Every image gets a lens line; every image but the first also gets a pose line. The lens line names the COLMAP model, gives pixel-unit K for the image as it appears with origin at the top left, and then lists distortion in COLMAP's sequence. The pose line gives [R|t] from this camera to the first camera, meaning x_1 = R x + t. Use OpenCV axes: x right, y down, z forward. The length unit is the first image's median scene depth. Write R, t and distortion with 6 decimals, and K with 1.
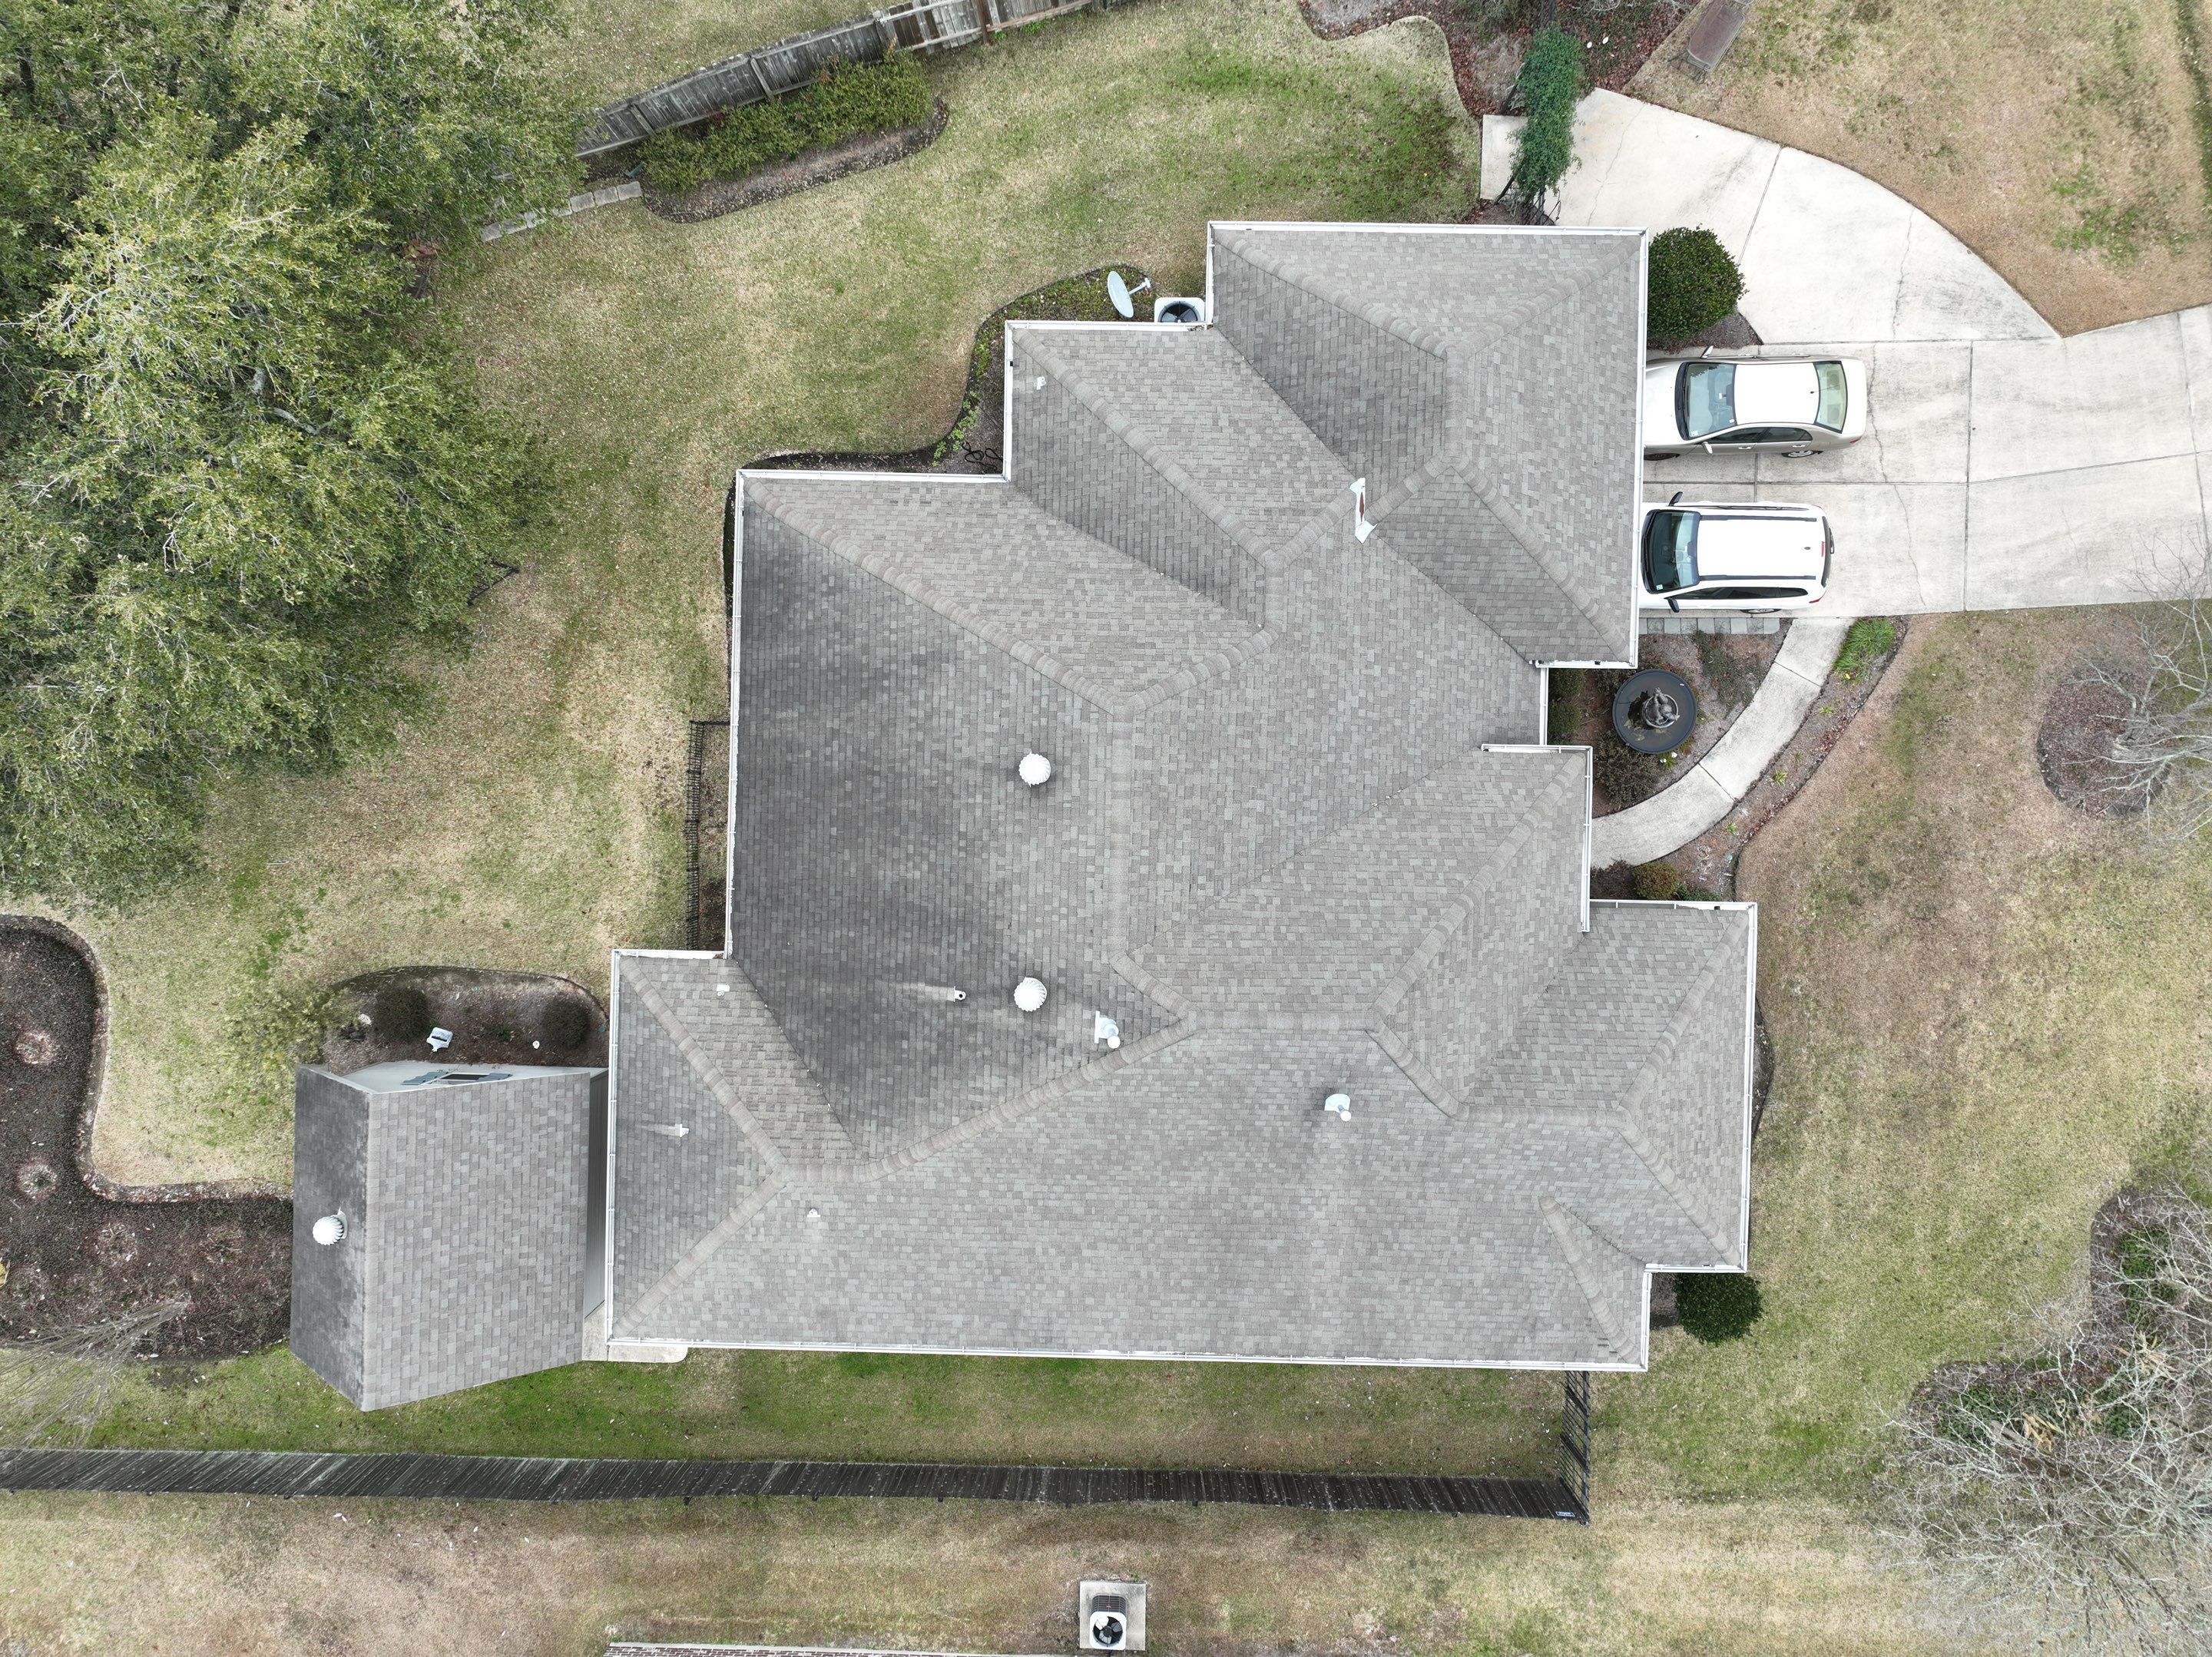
lens RADIAL K [[1584.2, 0, 1108.5], [0, 1584.2, 819.1], [0, 0, 1]] dist [-0.008145, 0.016197]
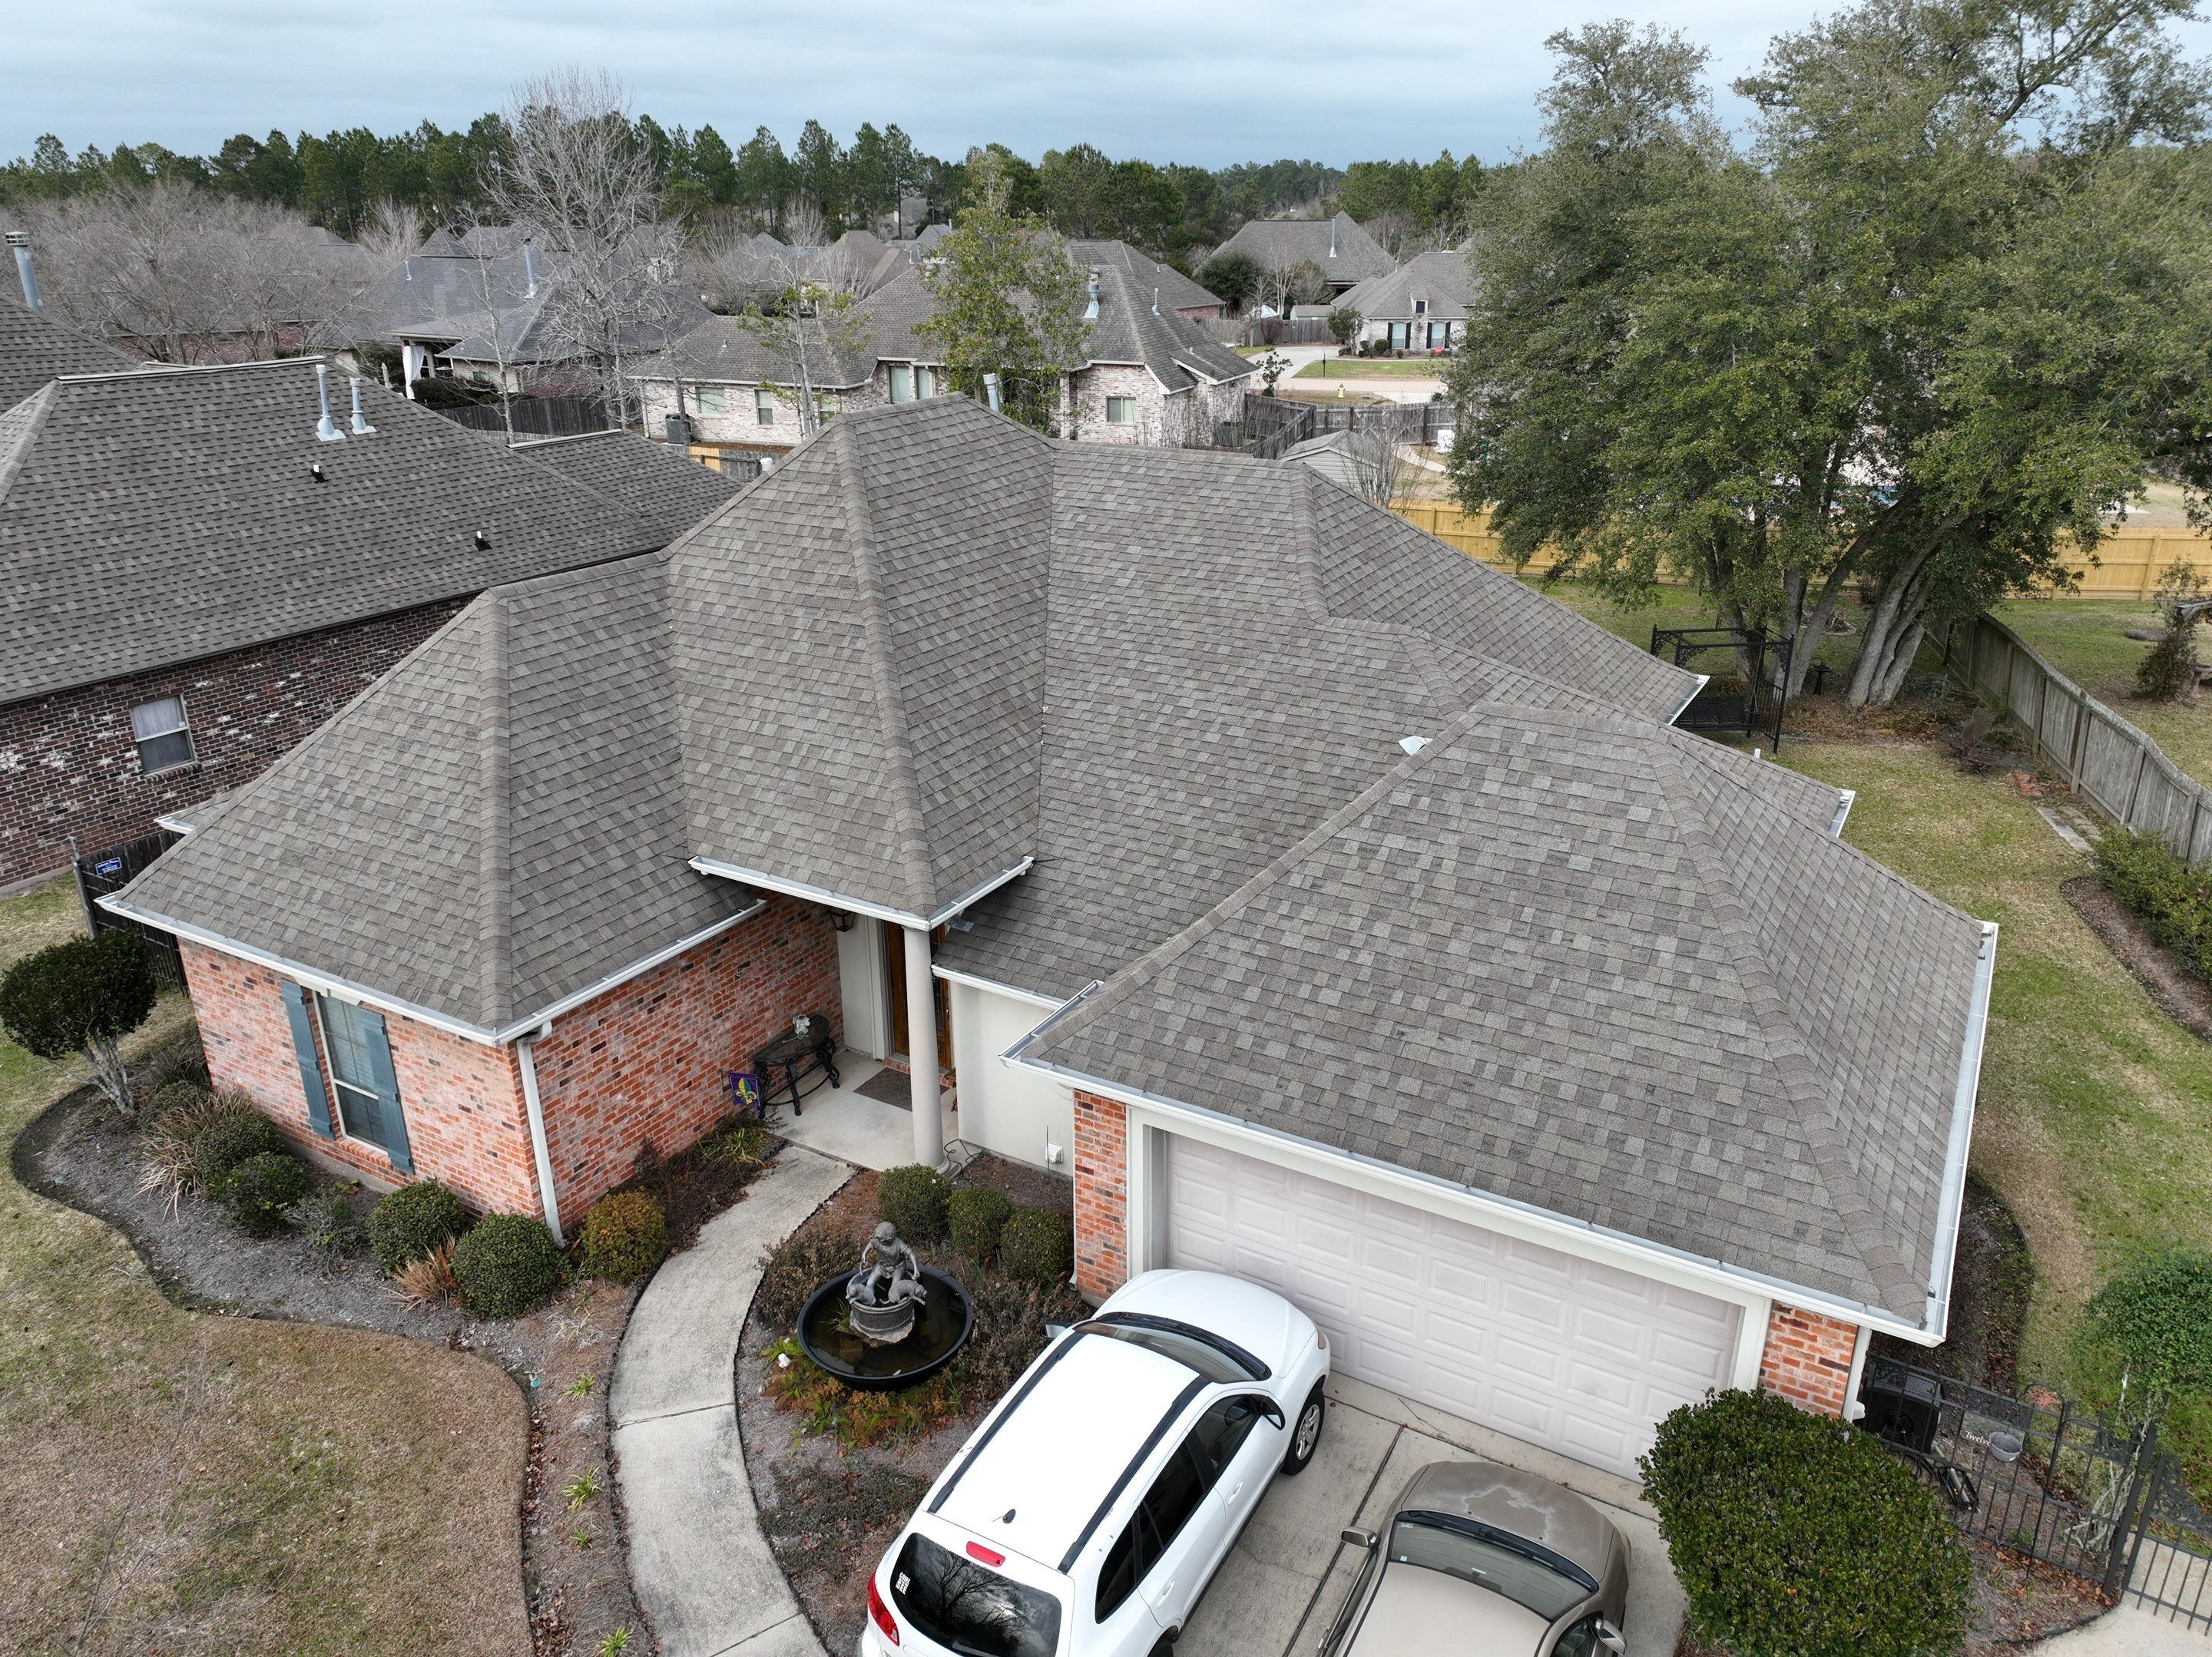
lens RADIAL K [[1584.2, 0, 1138.9], [0, 1584.2, 831.5], [0, 0, 1]] dist [-0.008145, 0.016197]
pose [[-0.472779, 0.339530, -0.813142, 0.646064], [-0.881180, -0.183004, 0.435925, -0.317771], [-0.000798, 0.922621, 0.385707, 0.668338]]
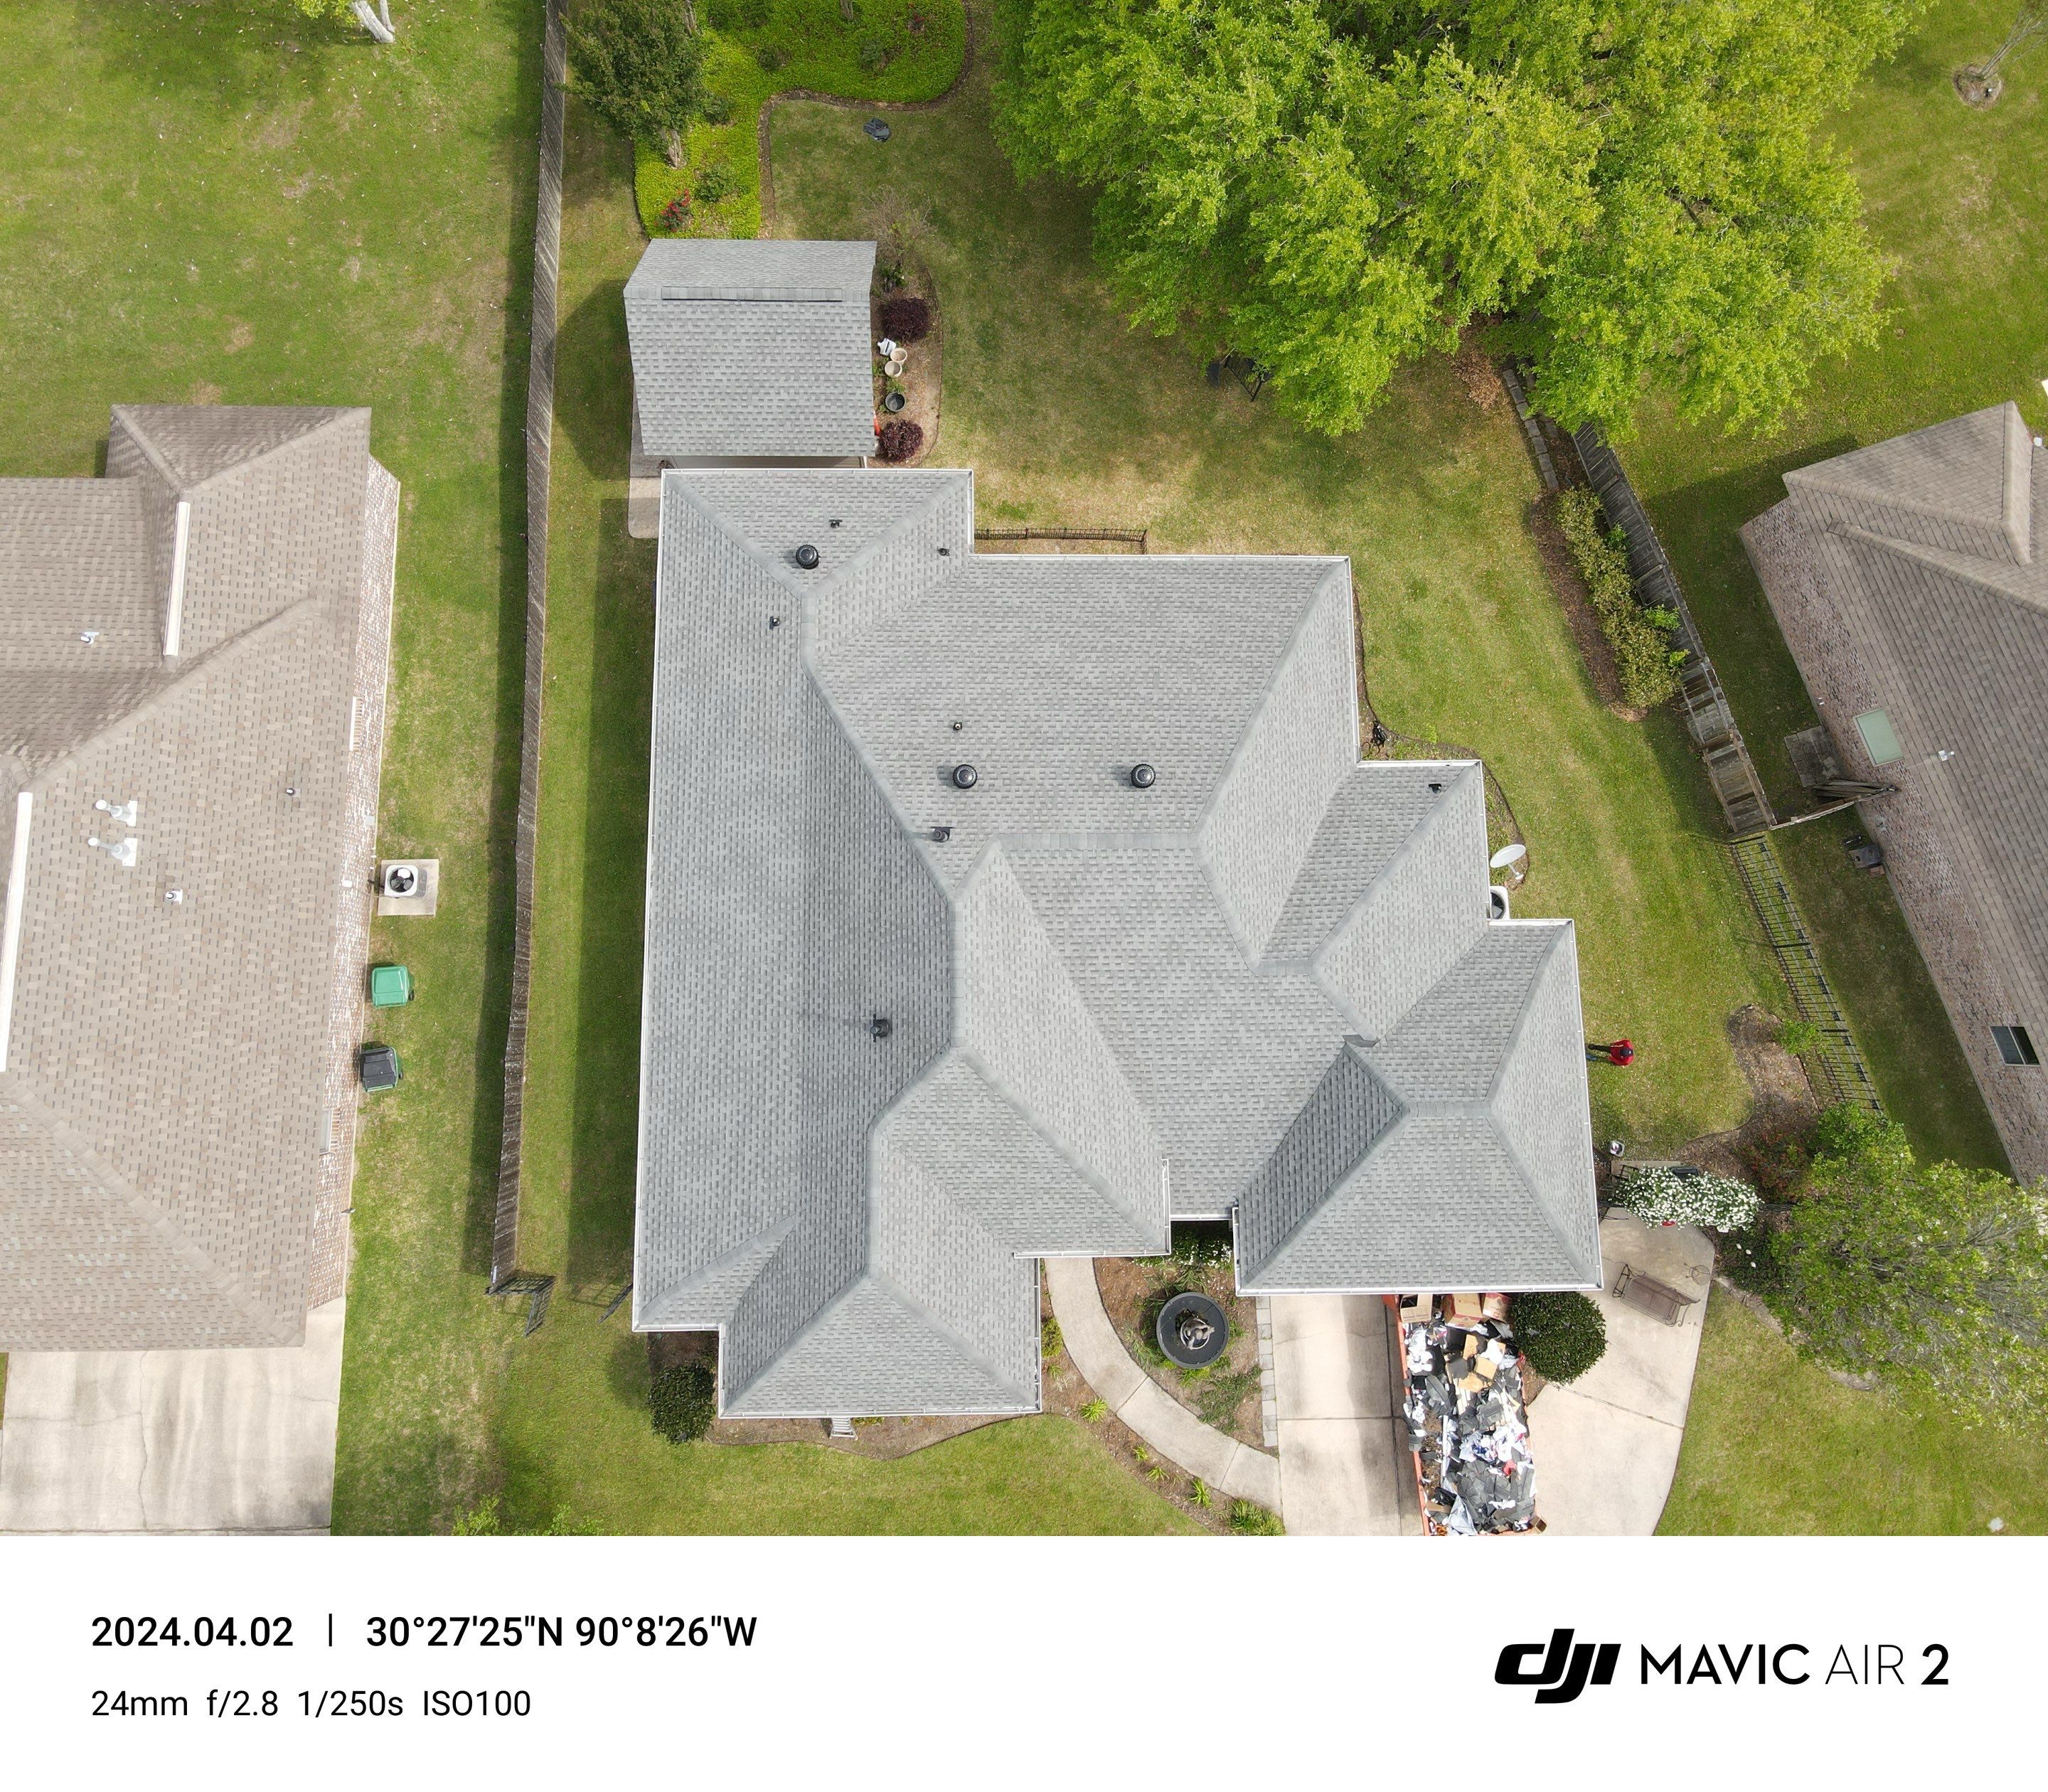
lens RADIAL K [[1488.5, 0, 1026.1], [0, 1488.5, 756.4], [0, 0, 1]] dist [0.019411, 0.000788]
pose [[0.034043, 0.986065, -0.162838, 0.103836], [-0.998270, 0.025735, -0.052862, 0.099661], [-0.047935, 0.164356, 0.985236, -0.139130]]
